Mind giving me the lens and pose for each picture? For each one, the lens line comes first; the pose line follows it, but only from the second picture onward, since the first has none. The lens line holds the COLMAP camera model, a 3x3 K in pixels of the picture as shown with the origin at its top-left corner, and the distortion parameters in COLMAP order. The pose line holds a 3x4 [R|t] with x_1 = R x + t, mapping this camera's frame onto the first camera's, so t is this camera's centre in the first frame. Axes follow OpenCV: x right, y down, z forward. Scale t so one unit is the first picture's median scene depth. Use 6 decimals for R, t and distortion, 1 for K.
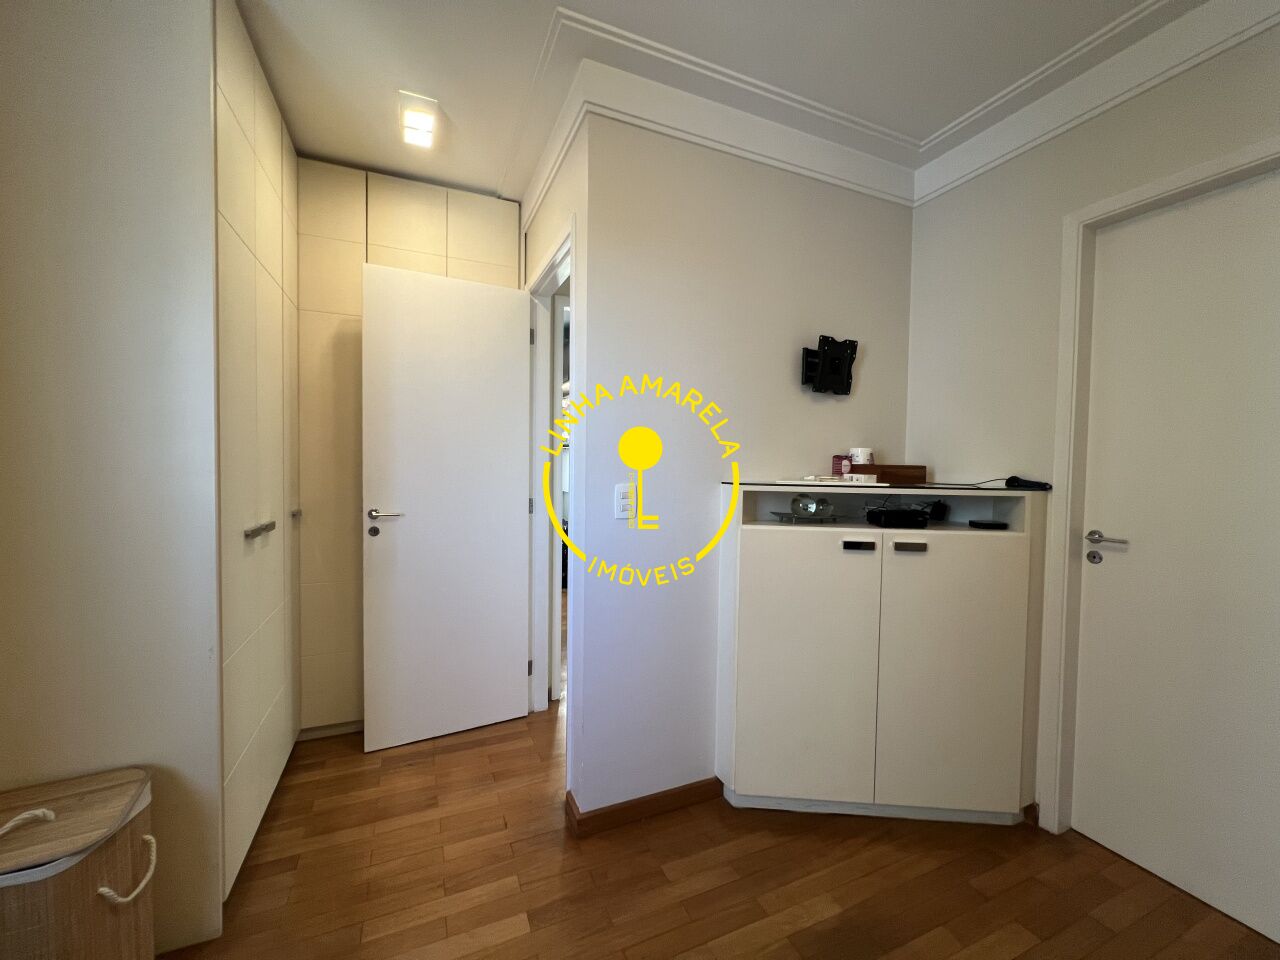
lens RADIAL K [[512.2, 0, 633.7], [0, 512.2, 479.4], [0, 0, 1]] dist [-0.000859, 0.000505]
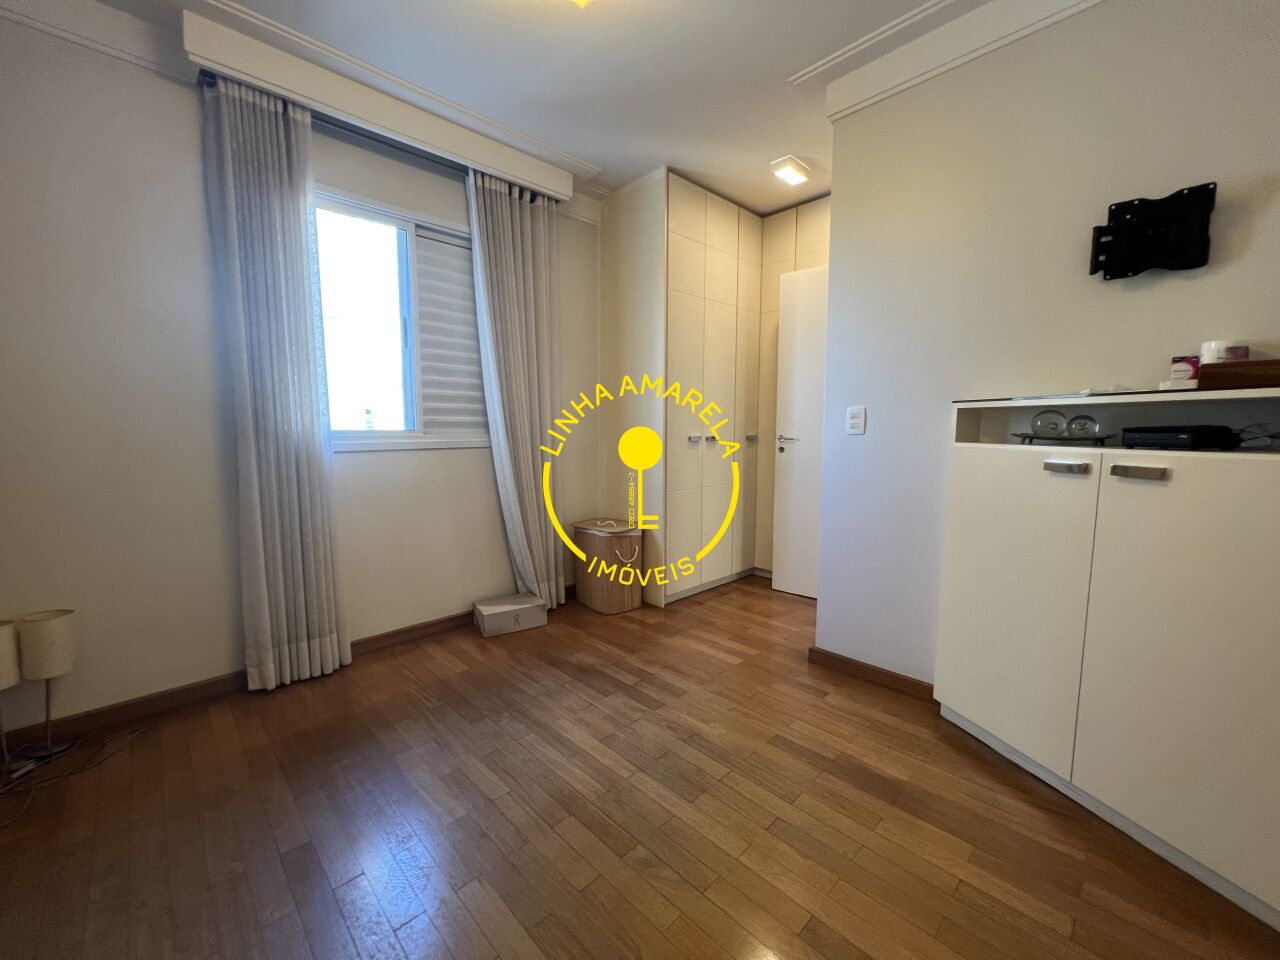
lens RADIAL K [[512.2, 0, 638.5], [0, 512.2, 478.5], [0, 0, 1]] dist [-0.000859, 0.000505]
pose [[0.350405, 0.078738, -0.933283, 0.879952], [-0.024911, 0.996891, 0.074752, 0.093231], [0.936267, -0.002944, 0.351278, 0.056870]]
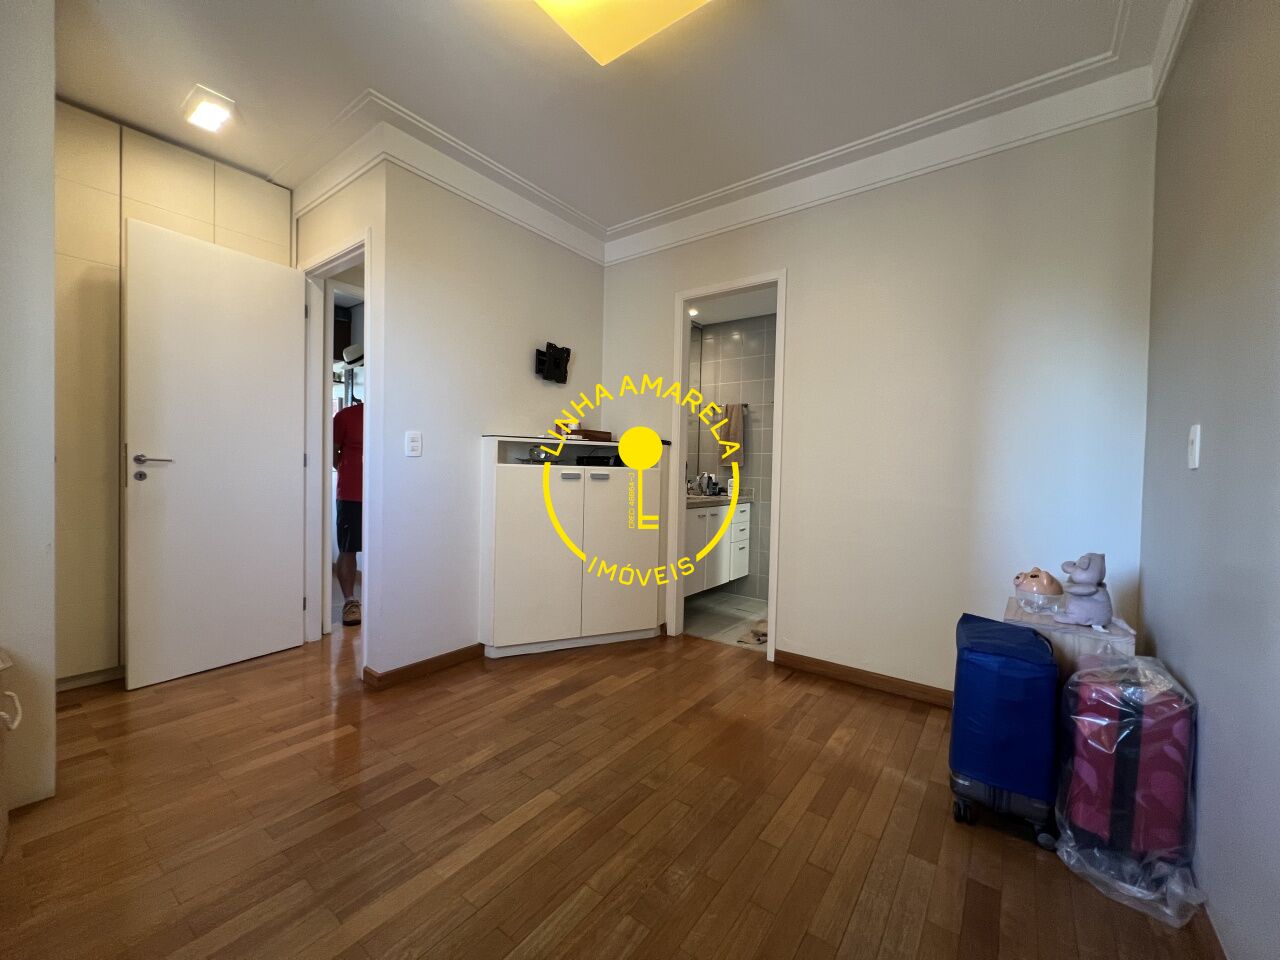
lens RADIAL K [[512.2, 0, 636.8], [0, 512.2, 476.7], [0, 0, 1]] dist [-0.000859, 0.000505]
pose [[0.869519, -0.004295, 0.493880, -0.157916], [0.006851, 0.999971, -0.003367, 0.125571], [-0.493852, 0.006311, 0.869523, -0.453291]]
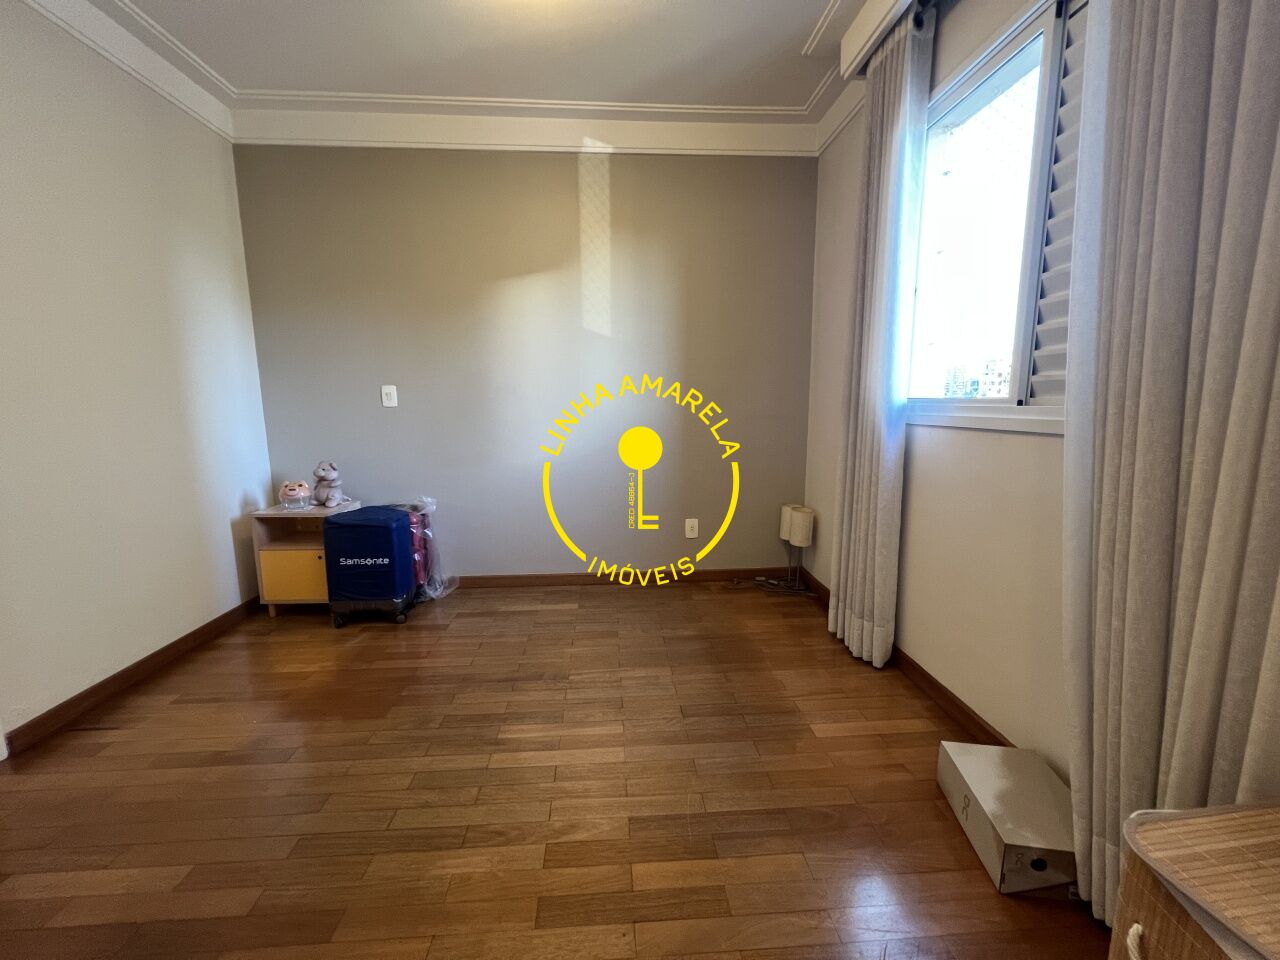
lens RADIAL K [[512.2, 0, 635.5], [0, 512.2, 477.8], [0, 0, 1]] dist [-0.000859, 0.000505]
pose [[-0.937956, -0.056498, 0.342121, -0.329620], [0.008347, 0.982672, 0.185165, 0.051713], [-0.346654, 0.176533, -0.921231, 0.922664]]
